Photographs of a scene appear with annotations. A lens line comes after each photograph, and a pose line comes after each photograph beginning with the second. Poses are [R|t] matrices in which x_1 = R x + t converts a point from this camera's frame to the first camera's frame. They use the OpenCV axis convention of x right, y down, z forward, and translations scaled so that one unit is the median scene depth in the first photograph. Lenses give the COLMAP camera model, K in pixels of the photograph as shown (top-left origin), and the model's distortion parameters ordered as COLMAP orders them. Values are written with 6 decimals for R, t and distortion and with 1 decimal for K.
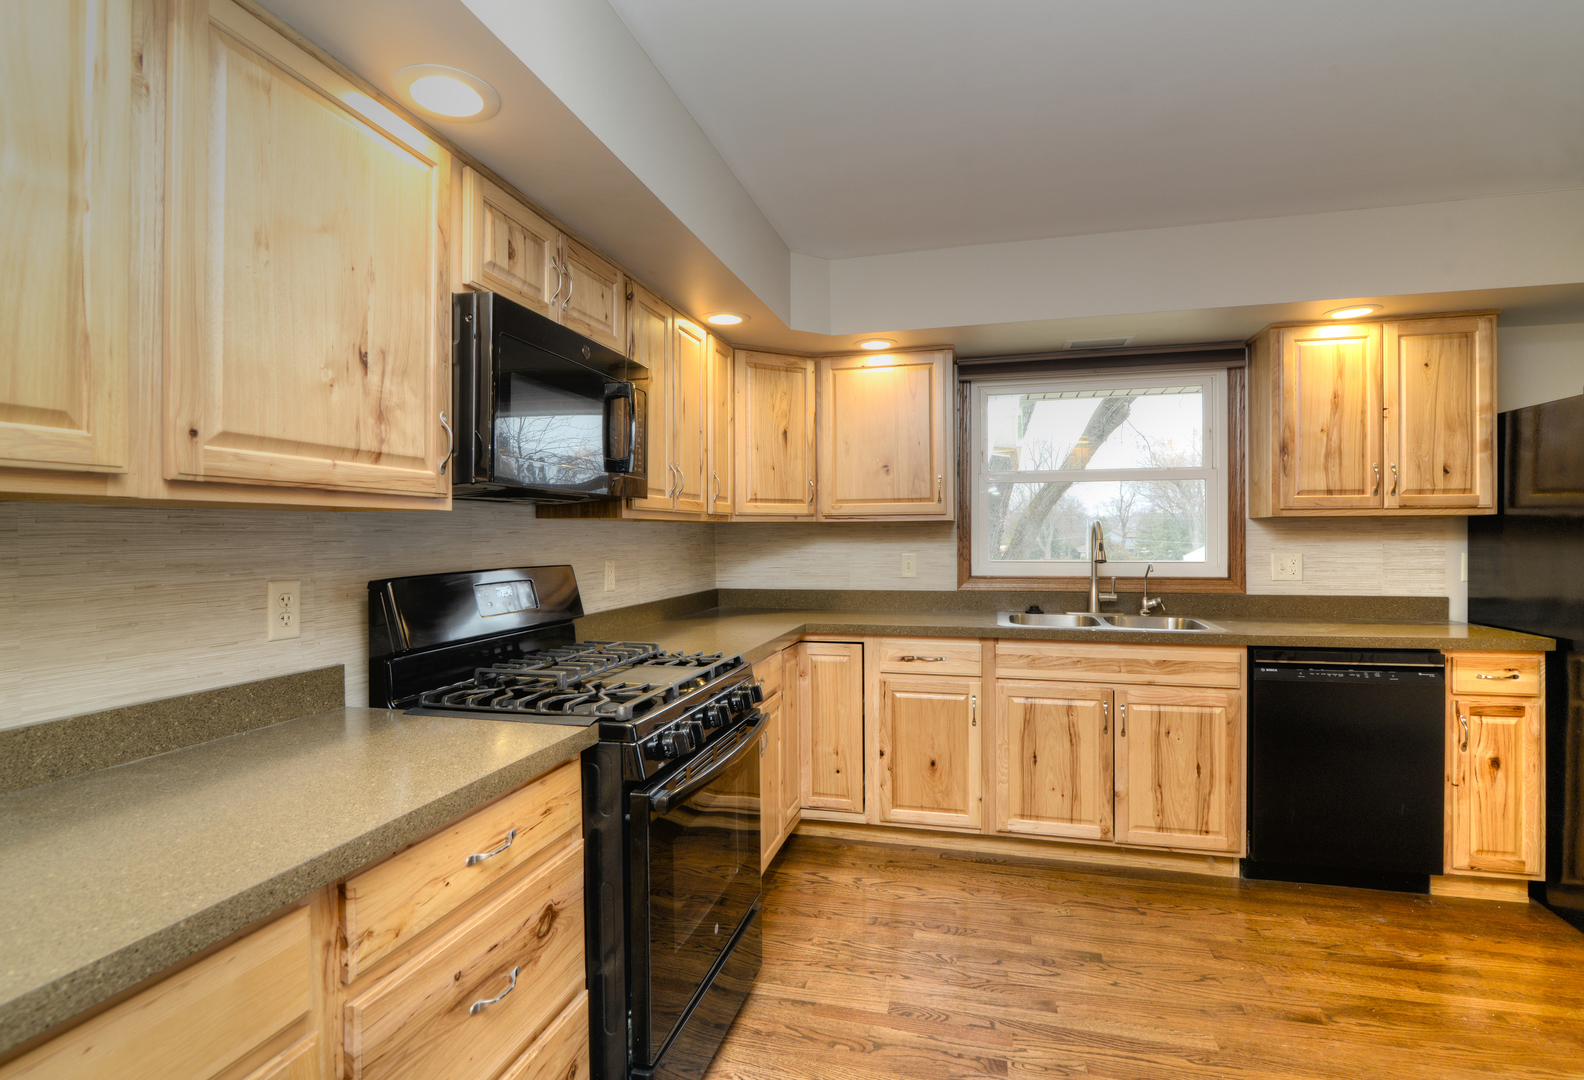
lens RADIAL K [[816.6, 0, 791.3], [0, 816.6, 542.9], [0, 0, 1]] dist [-0.004145, 0.000046]
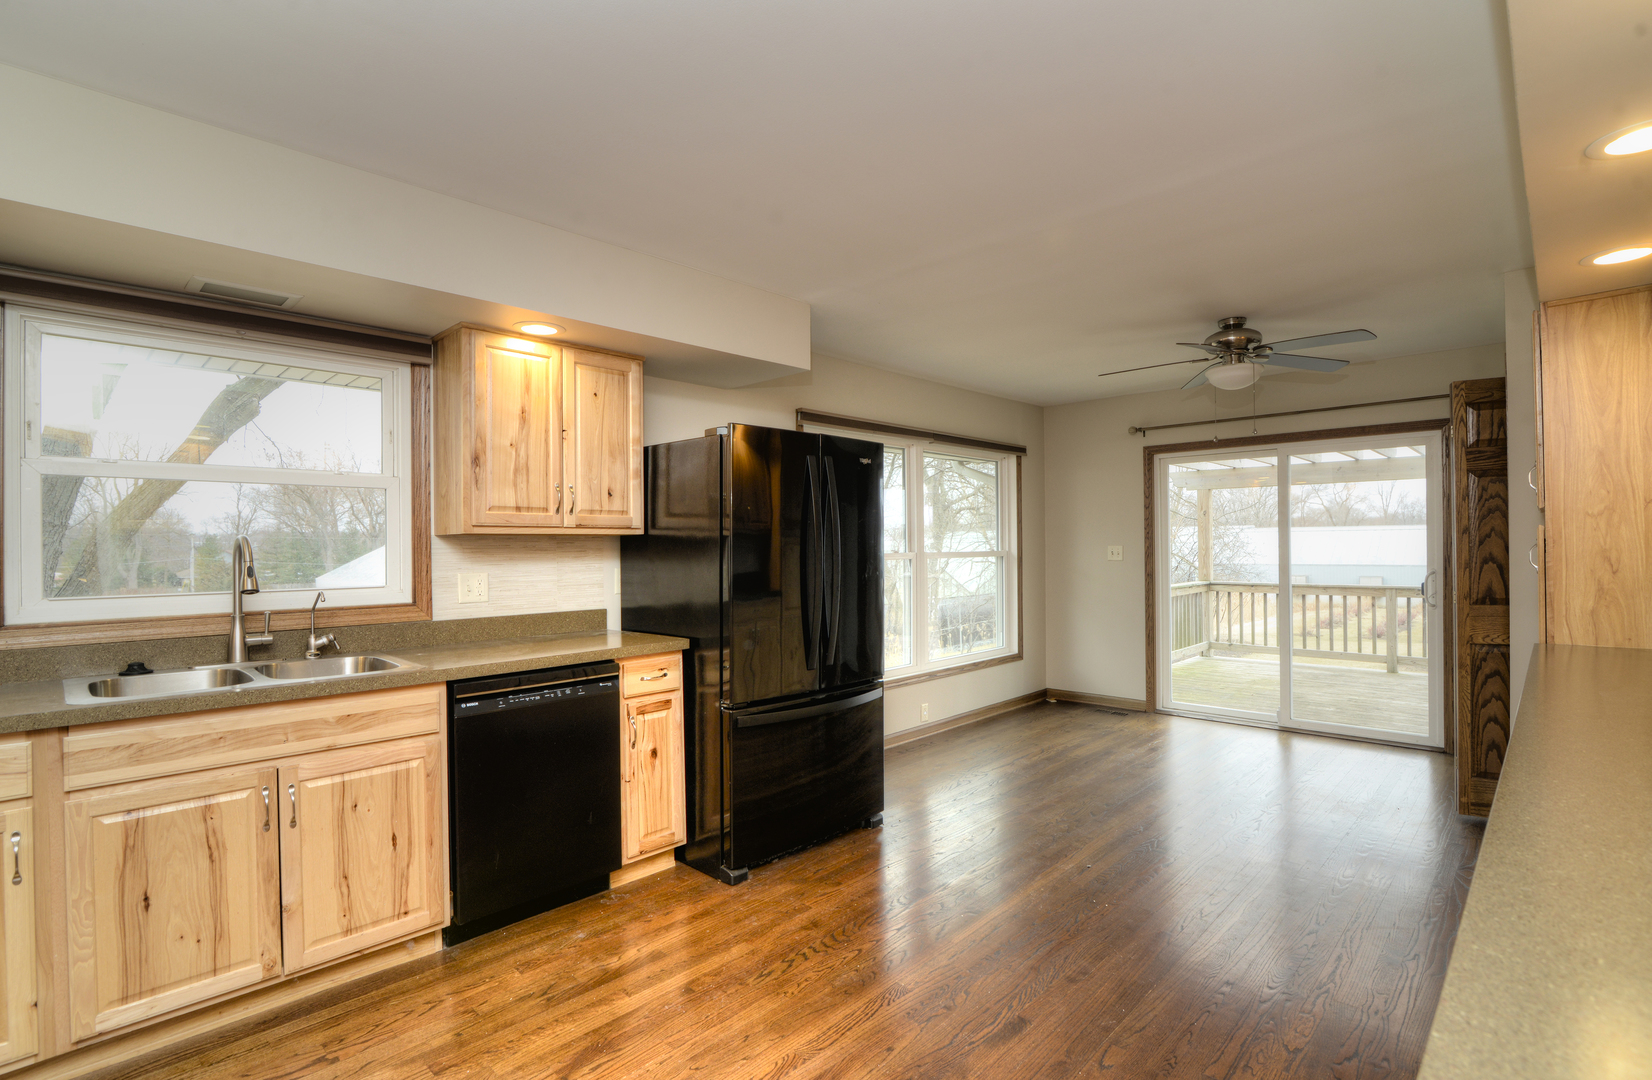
lens RADIAL K [[772.8, 0, 823.3], [0, 772.8, 545.3], [0, 0, 1]] dist [-0.025608, 0.001819]
pose [[0.494865, 0.002947, 0.868965, 0.045070], [0.017079, 0.999768, -0.013118, -0.000997], [-0.868802, 0.021333, 0.494700, 0.237140]]
